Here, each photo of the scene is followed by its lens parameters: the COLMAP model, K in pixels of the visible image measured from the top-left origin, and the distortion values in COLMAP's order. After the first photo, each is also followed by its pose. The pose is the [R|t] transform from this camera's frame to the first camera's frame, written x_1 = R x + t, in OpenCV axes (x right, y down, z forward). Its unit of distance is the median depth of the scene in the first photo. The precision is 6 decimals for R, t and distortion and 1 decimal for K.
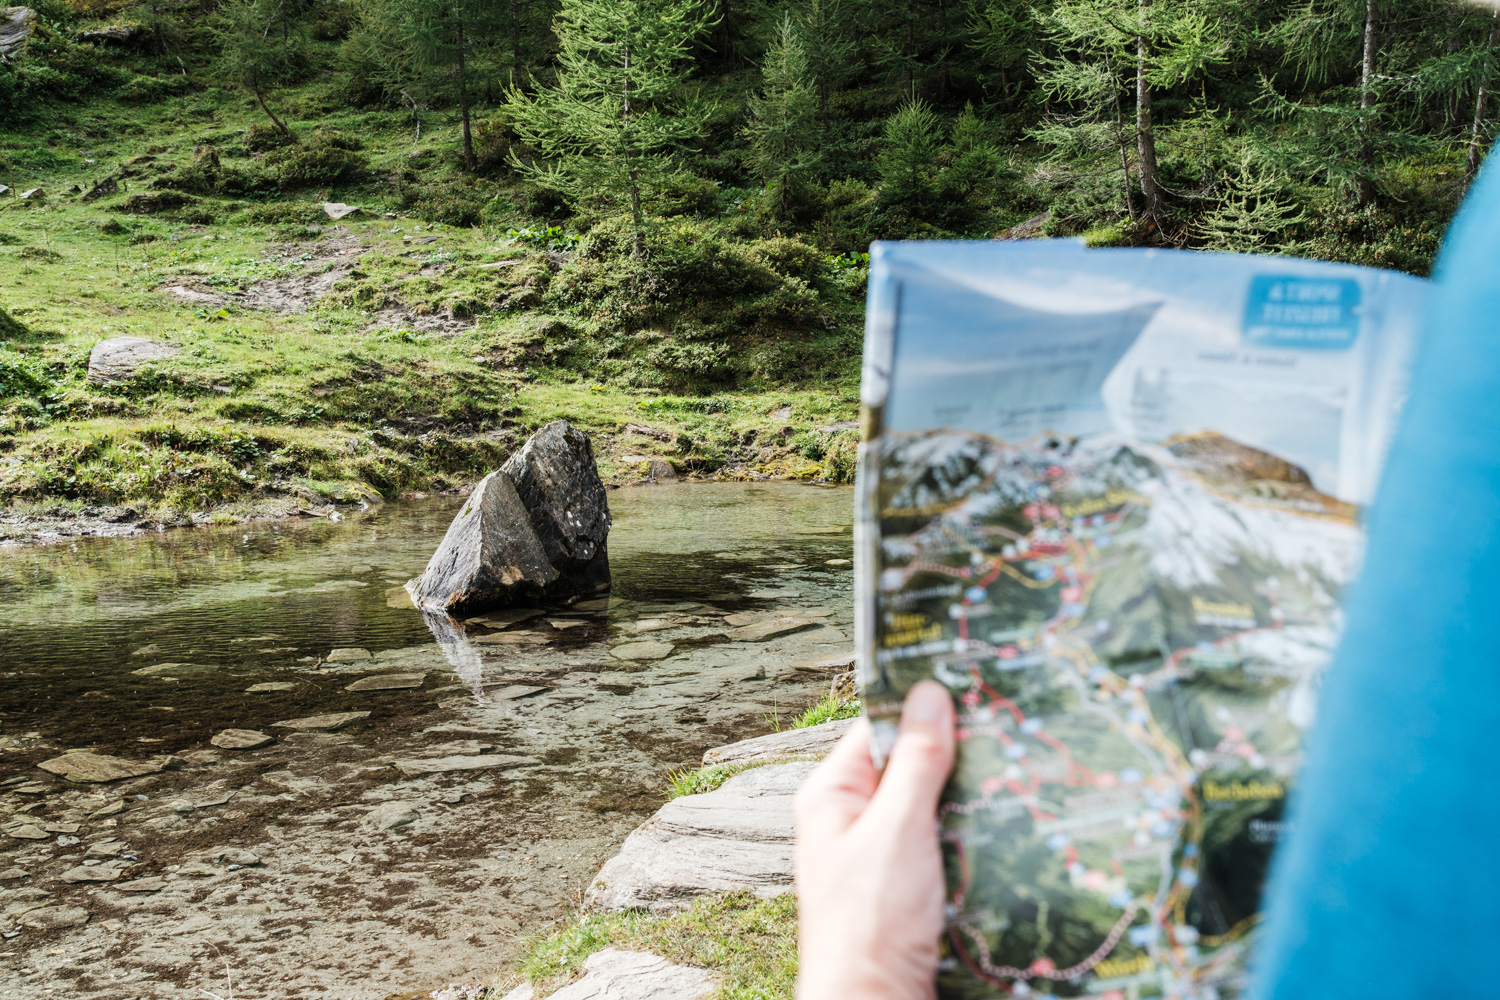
lens RADIAL K [[1468.0, 0, 747.5], [0, 1468.0, 501.9], [0, 0, 1]] dist [0.019730, 0.000000]
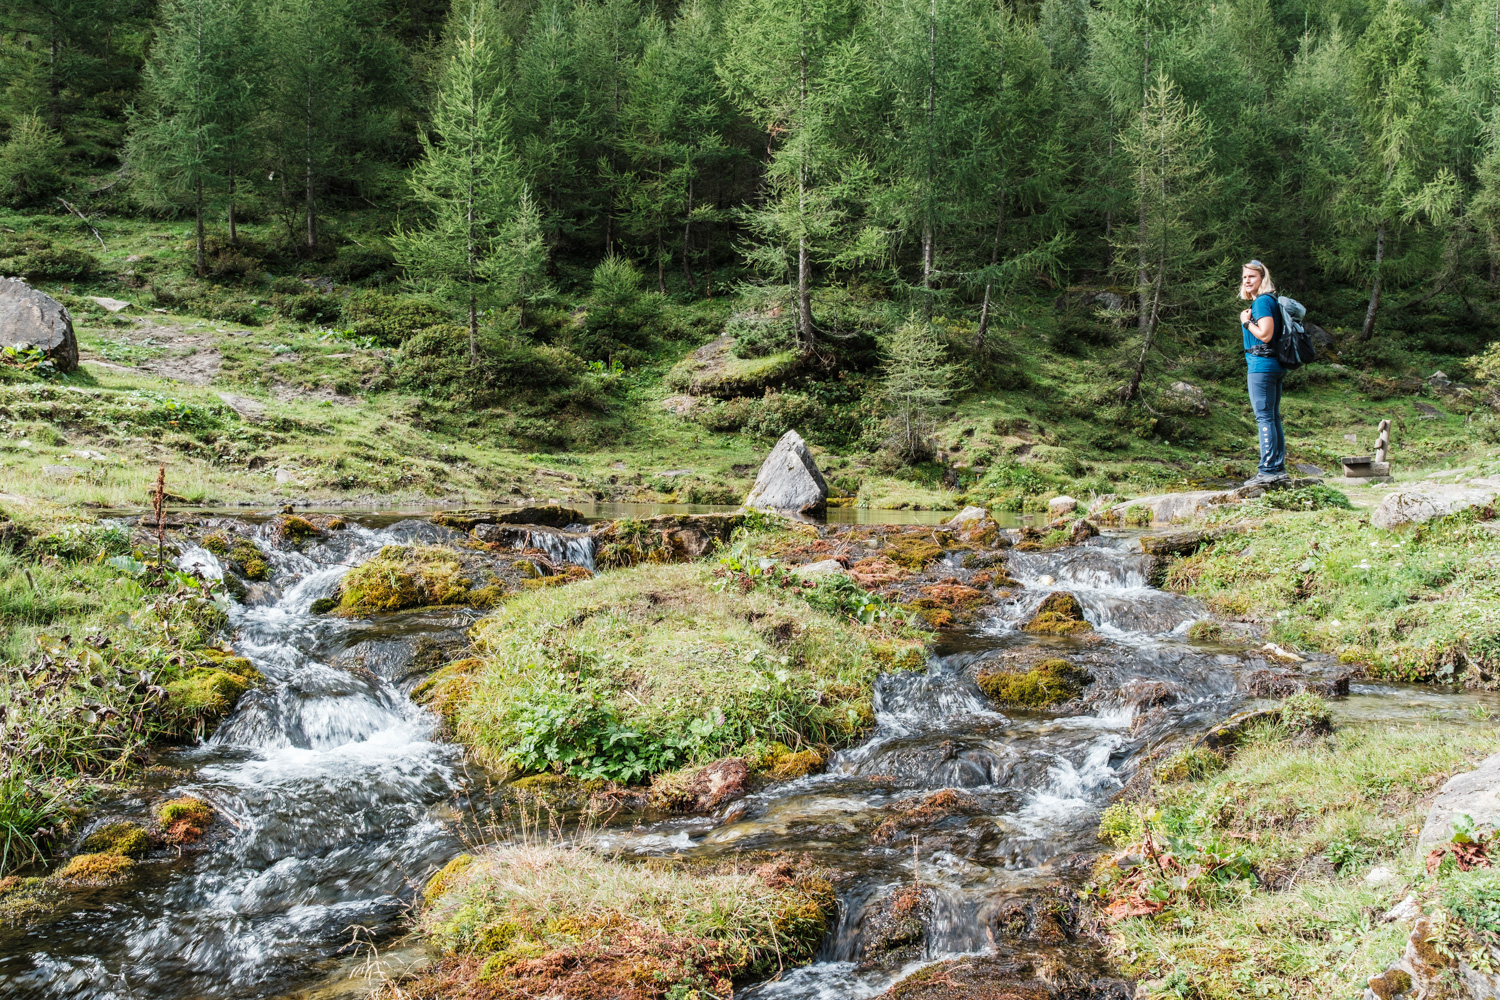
lens RADIAL K [[1468.0, 0, 758.9], [0, 1468.0, 494.3], [0, 0, 1]] dist [0.019730, 0.000000]
pose [[0.882537, 0.008728, 0.470162, -0.520507], [0.036269, 0.995586, -0.086564, 0.095580], [-0.468842, 0.093448, 0.878325, -0.329694]]
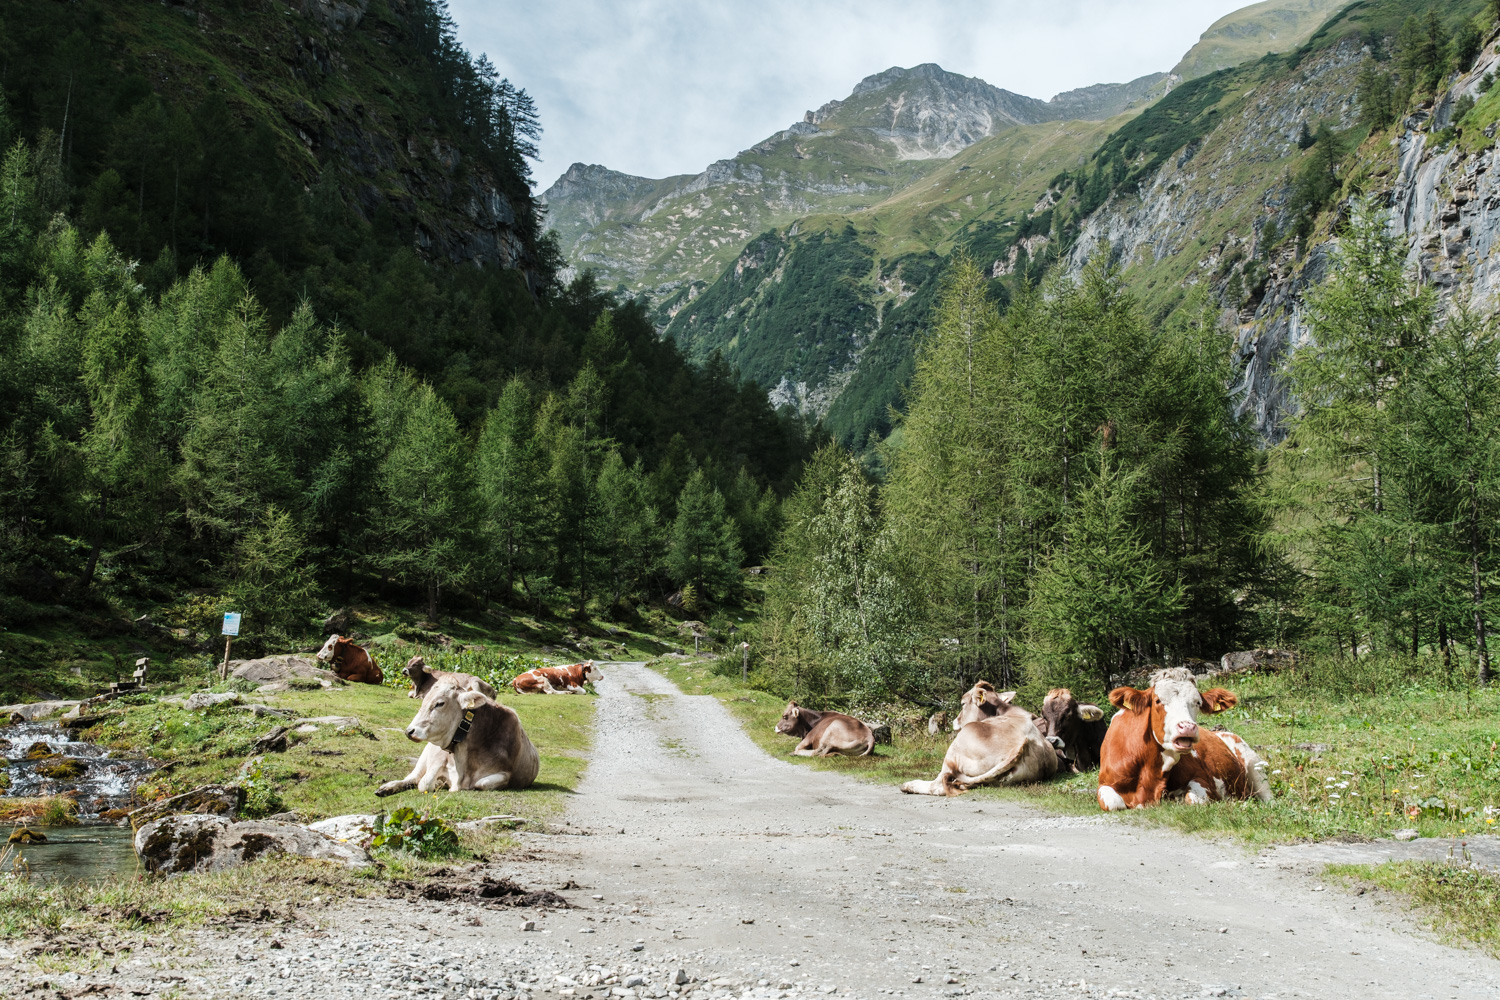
lens RADIAL K [[1664.2, 0, 753.1], [0, 1664.2, 501.4], [0, 0, 1]] dist [0.053514, 0.000000]
pose [[0.274059, 0.137626, 0.951815, -1.109984], [0.094742, 0.981030, -0.169129, 0.160551], [-0.957035, 0.136528, 0.255821, -0.681304]]
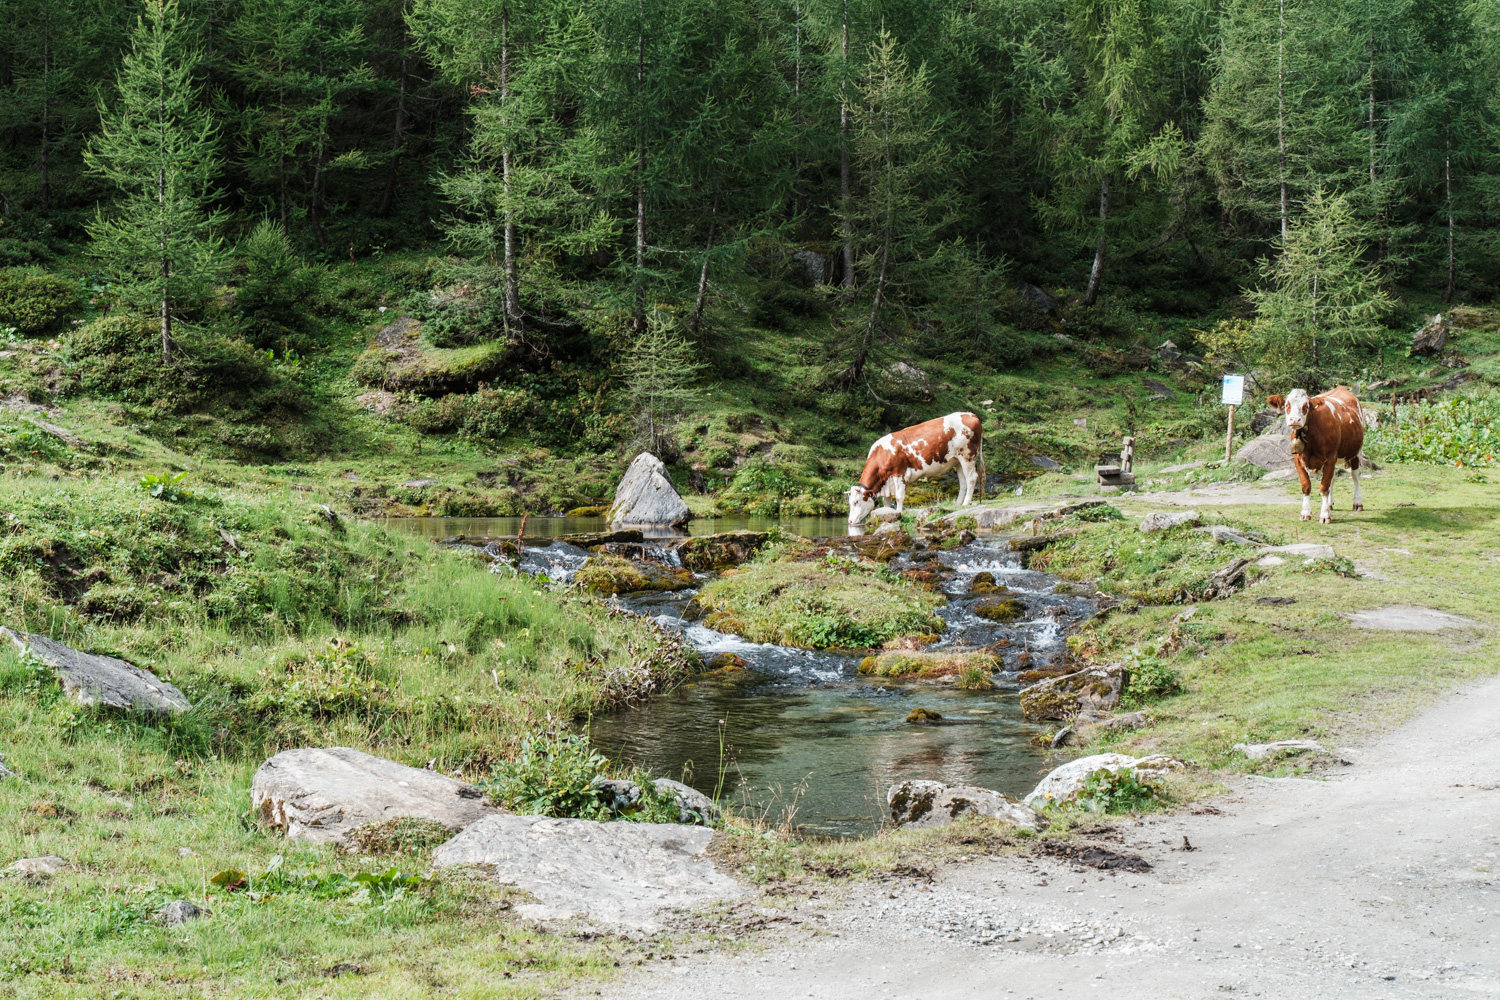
lens RADIAL K [[2596.0, 0, 746.7], [0, 2596.0, 495.1], [0, 0, 1]] dist [0.036992, 0.000000]
pose [[0.724265, -0.013652, 0.689387, -1.301464], [0.077151, 0.995130, -0.061348, 0.125100], [-0.685192, 0.097619, 0.721791, -0.919115]]
